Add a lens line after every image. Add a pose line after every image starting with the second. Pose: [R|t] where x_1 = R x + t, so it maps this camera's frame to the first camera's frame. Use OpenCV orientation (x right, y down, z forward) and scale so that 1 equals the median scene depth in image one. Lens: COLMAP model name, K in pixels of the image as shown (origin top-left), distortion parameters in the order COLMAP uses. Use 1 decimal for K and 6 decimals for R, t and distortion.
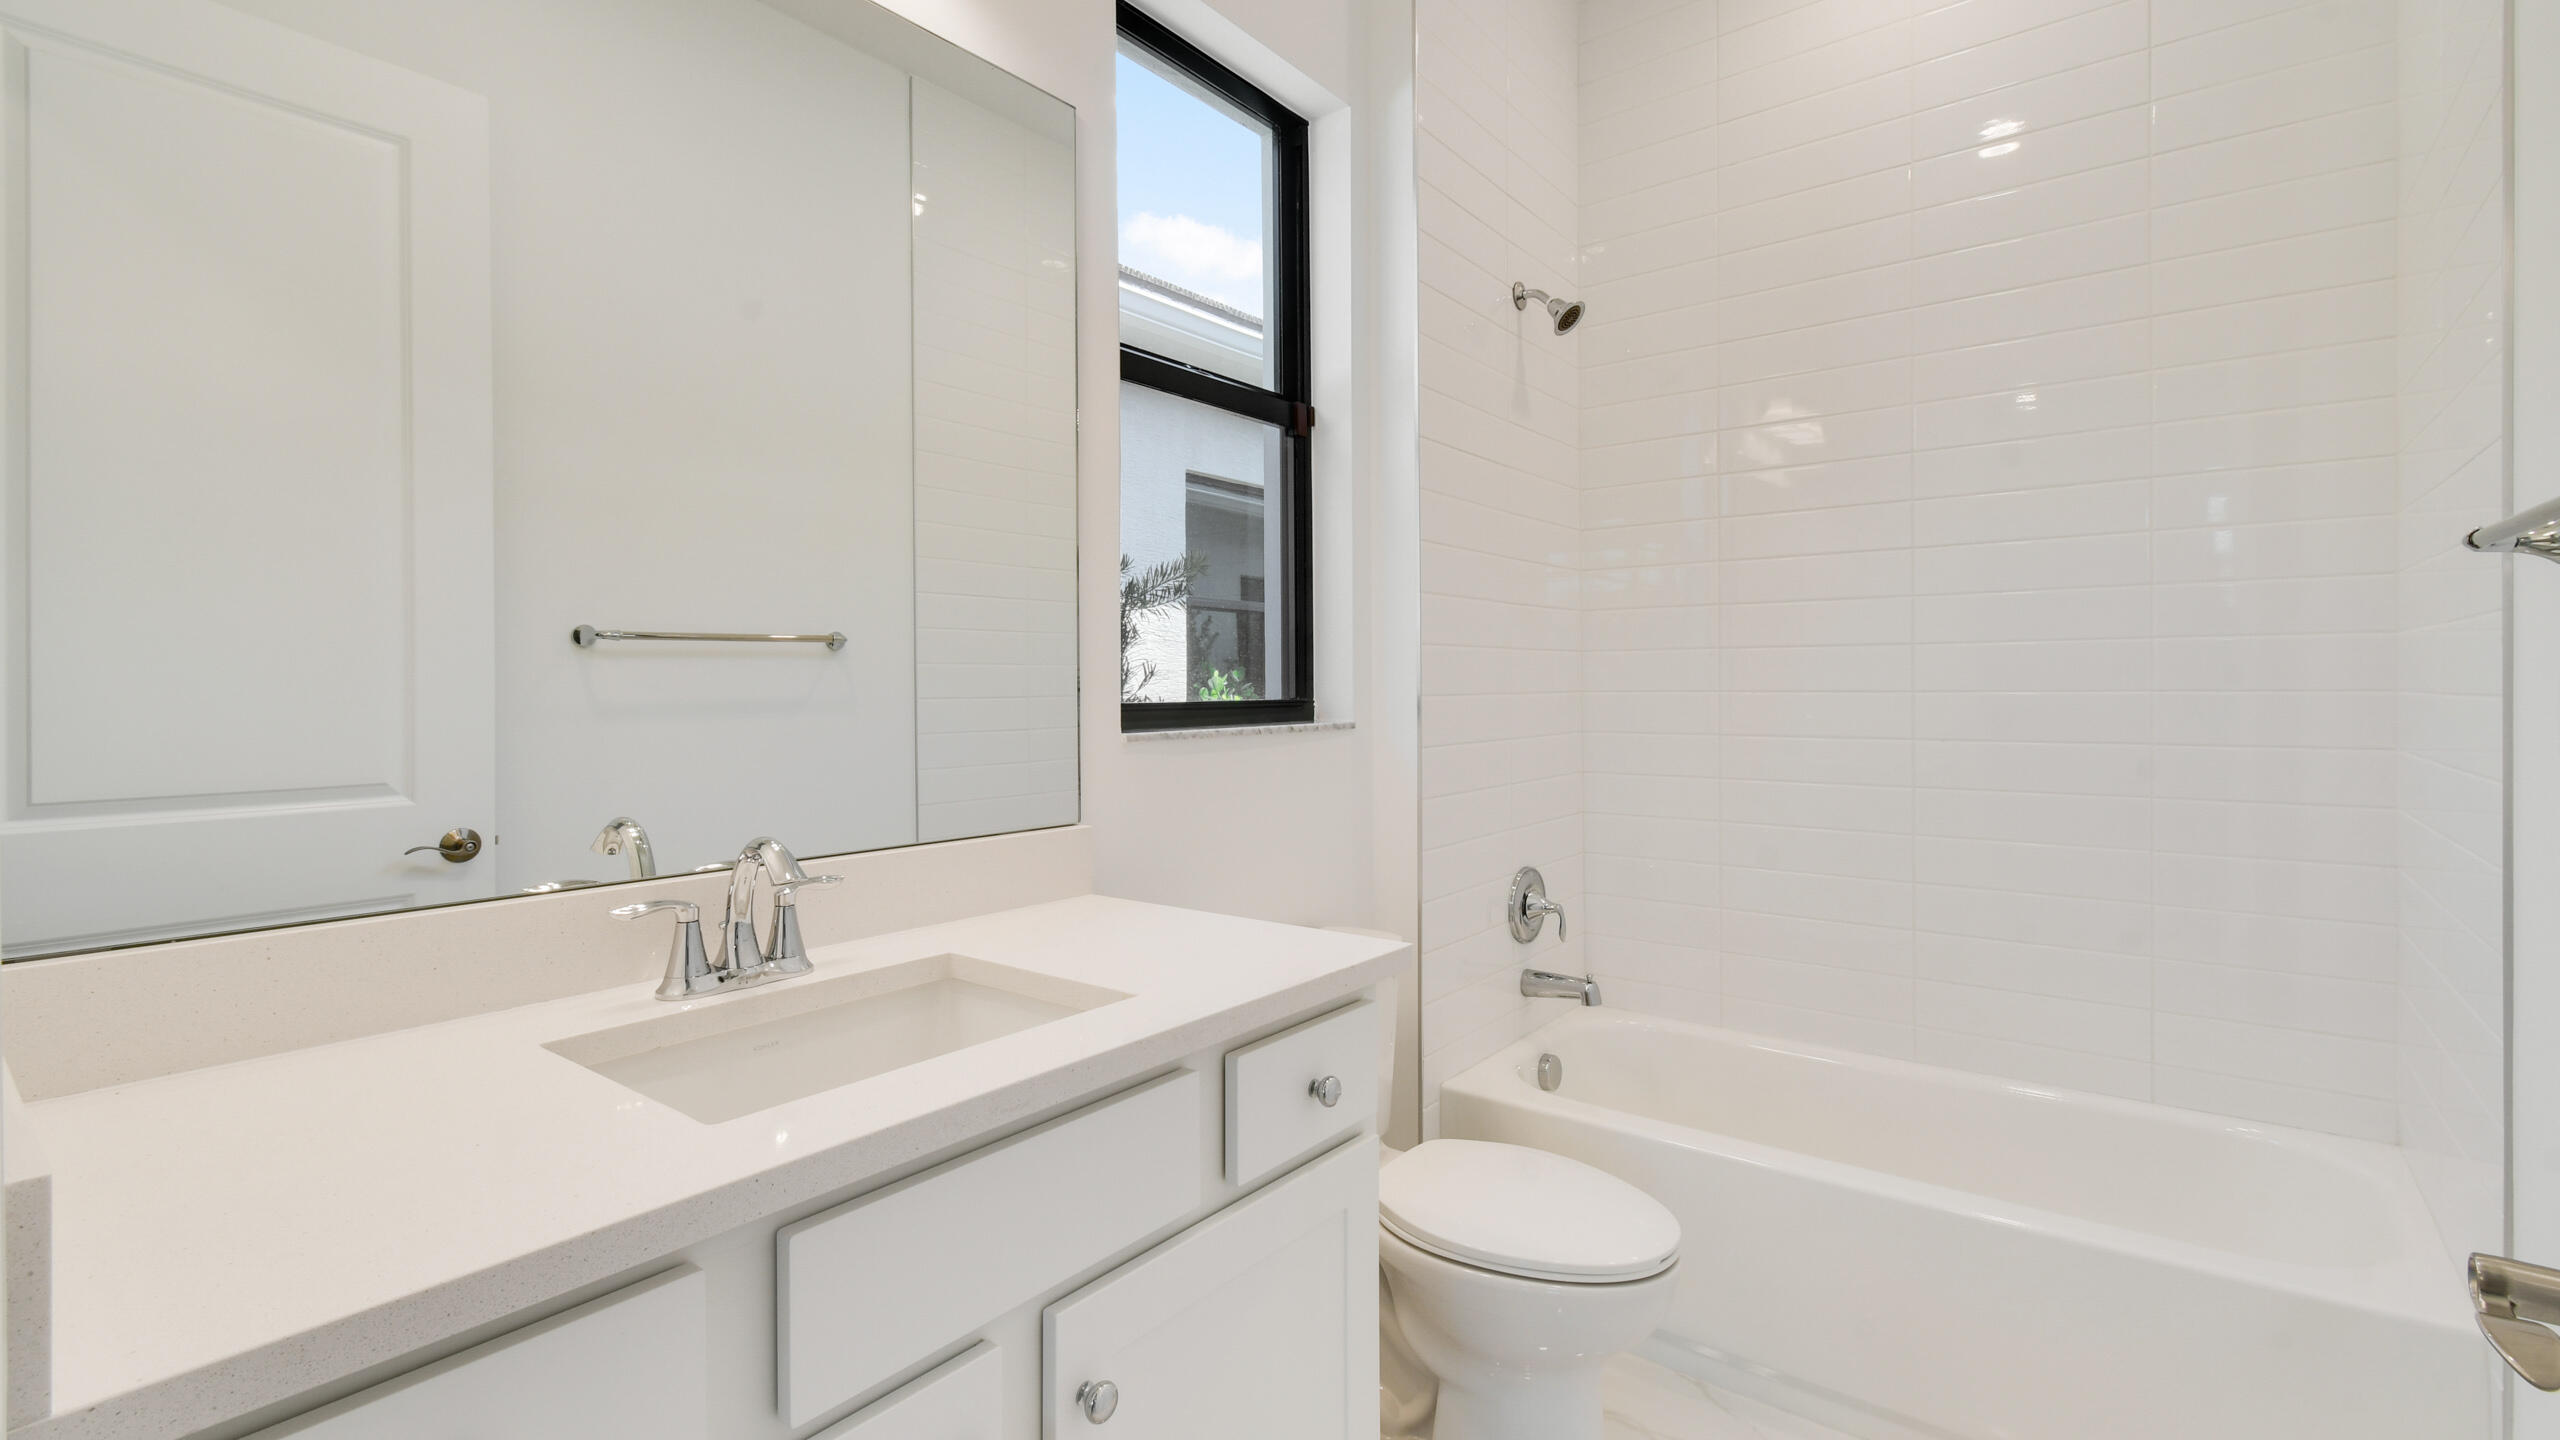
lens RADIAL K [[1146.3, 0, 1280.7], [0, 1146.3, 708.9], [0, 0, 1]] dist [0.002413, 0.001339]
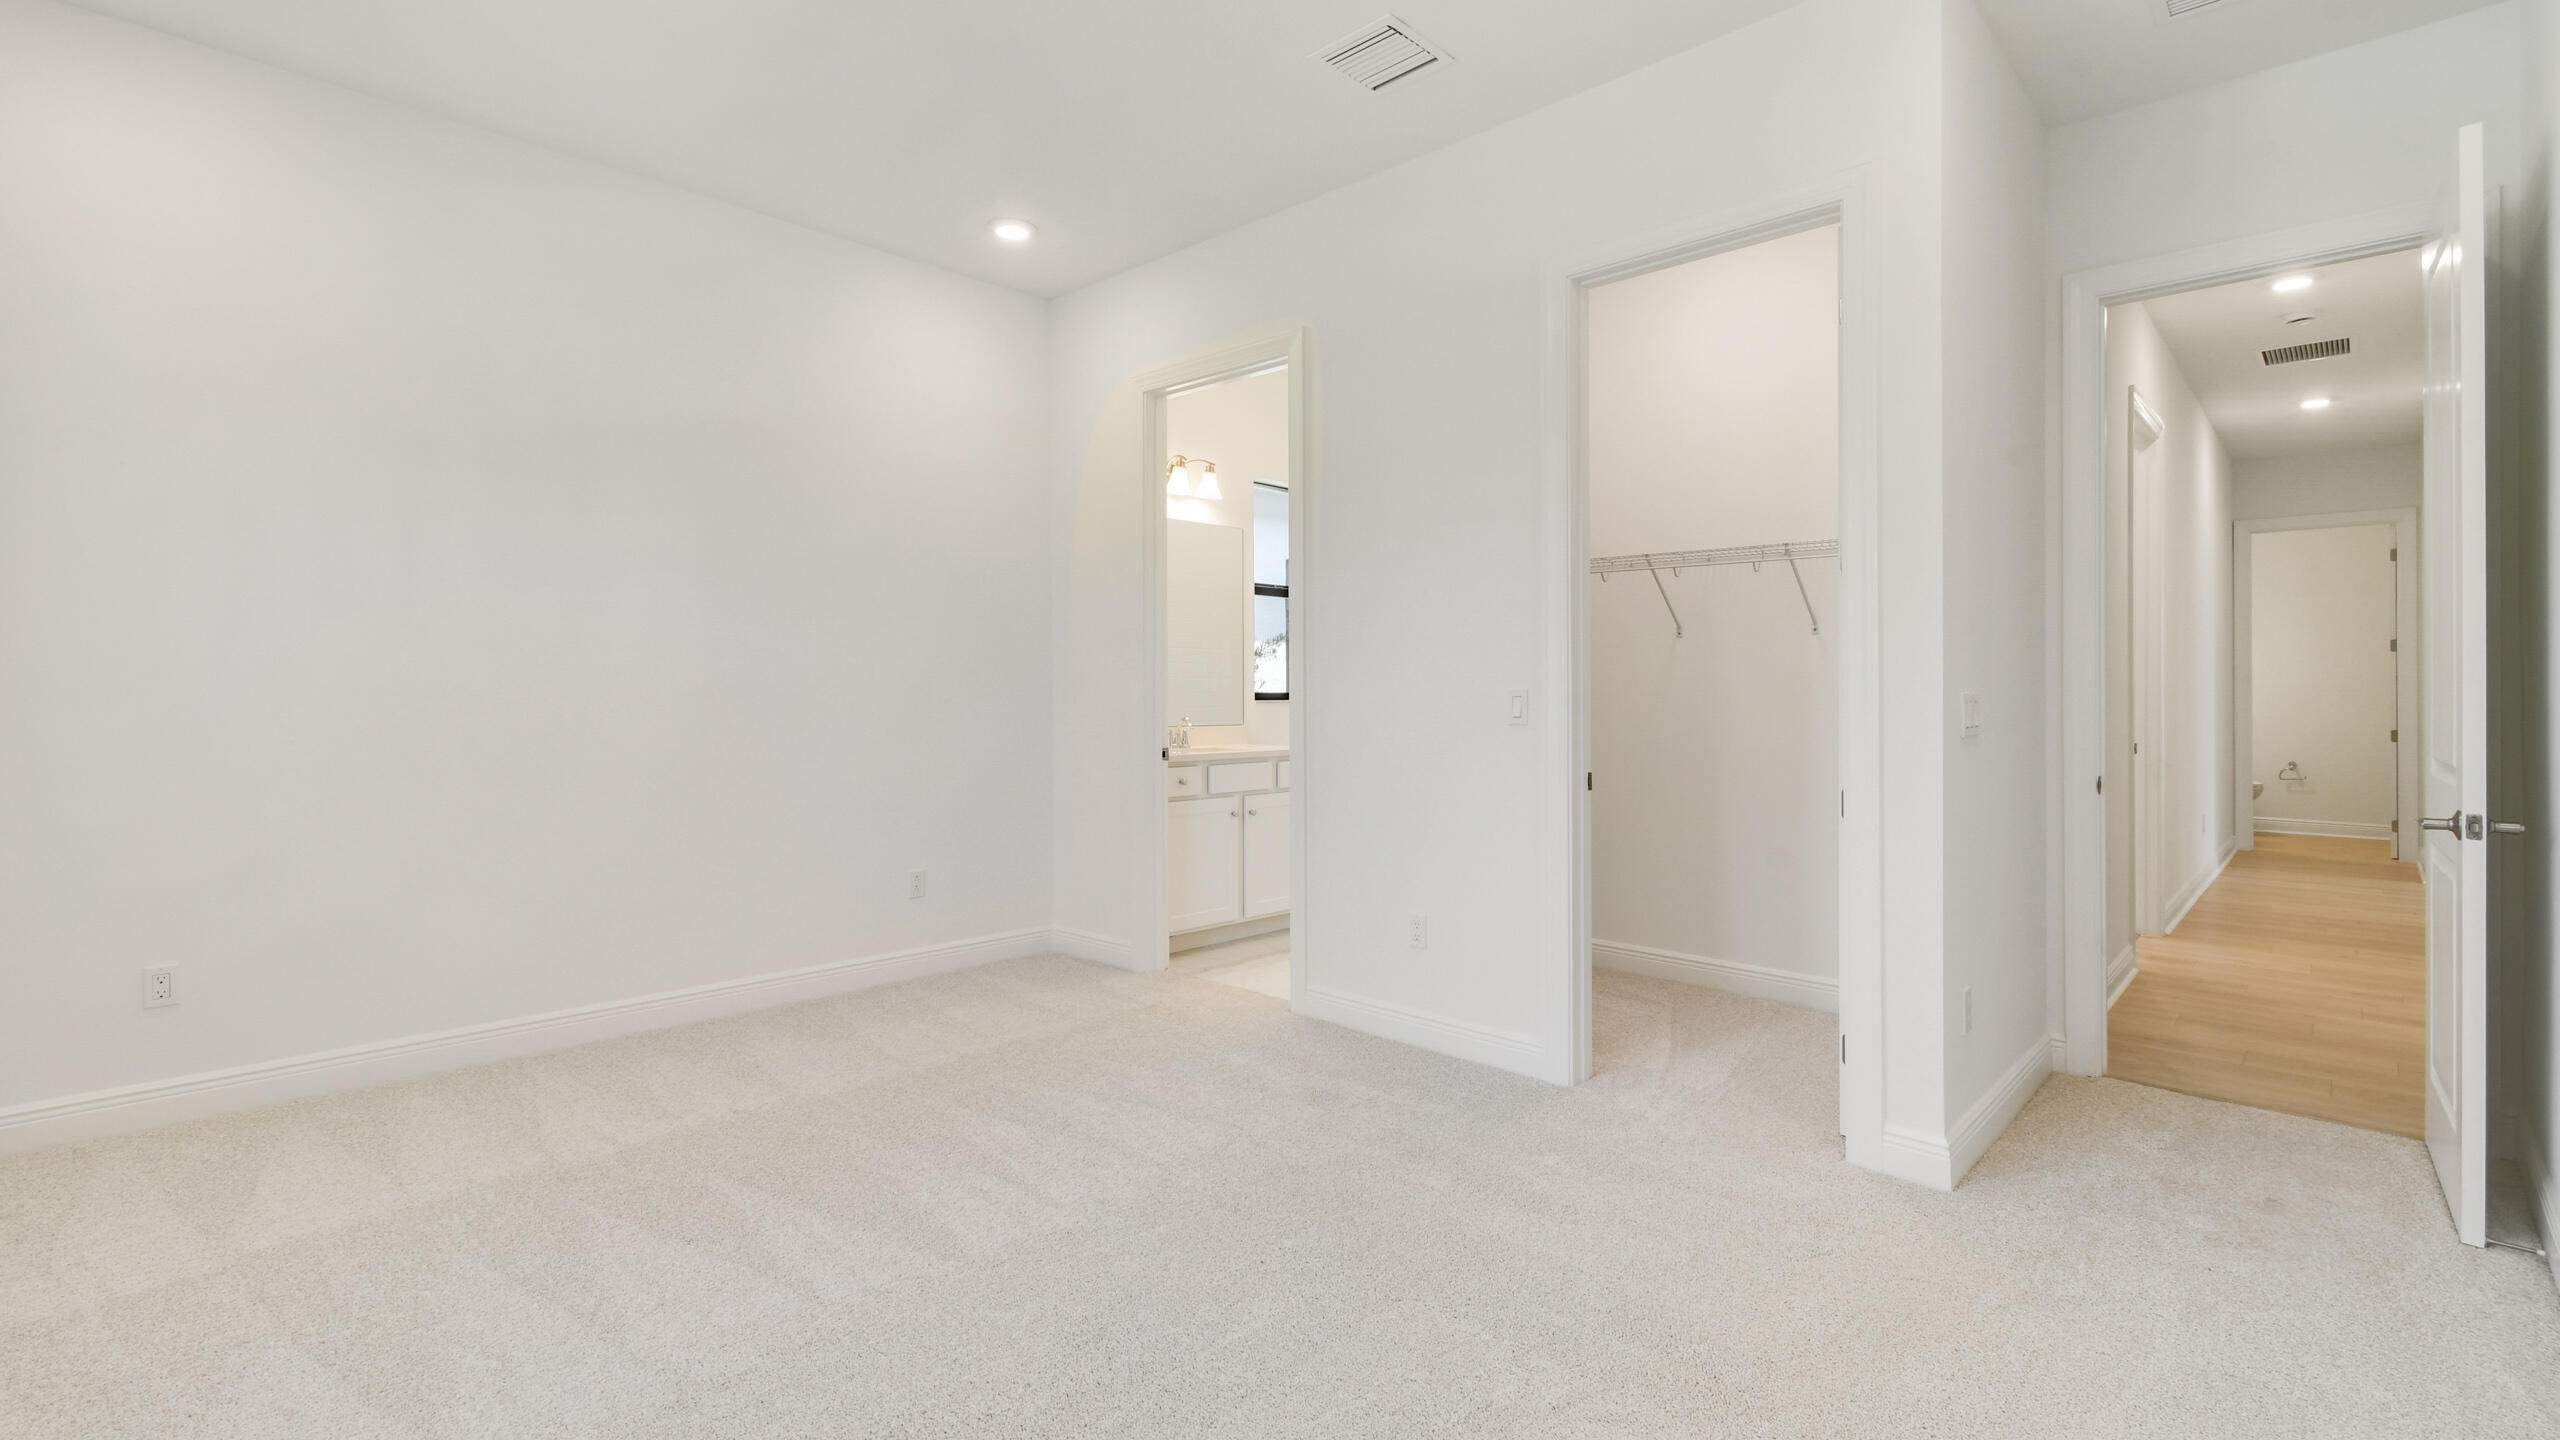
lens RADIAL K [[1146.3, 0, 1280.3], [0, 1146.3, 707.5], [0, 0, 1]] dist [0.002413, 0.001339]
pose [[0.995117, 0.001938, -0.098680, 0.373658], [-0.001594, 0.999992, 0.003561, 0.034902], [0.098686, -0.003387, 0.995113, -3.239300]]
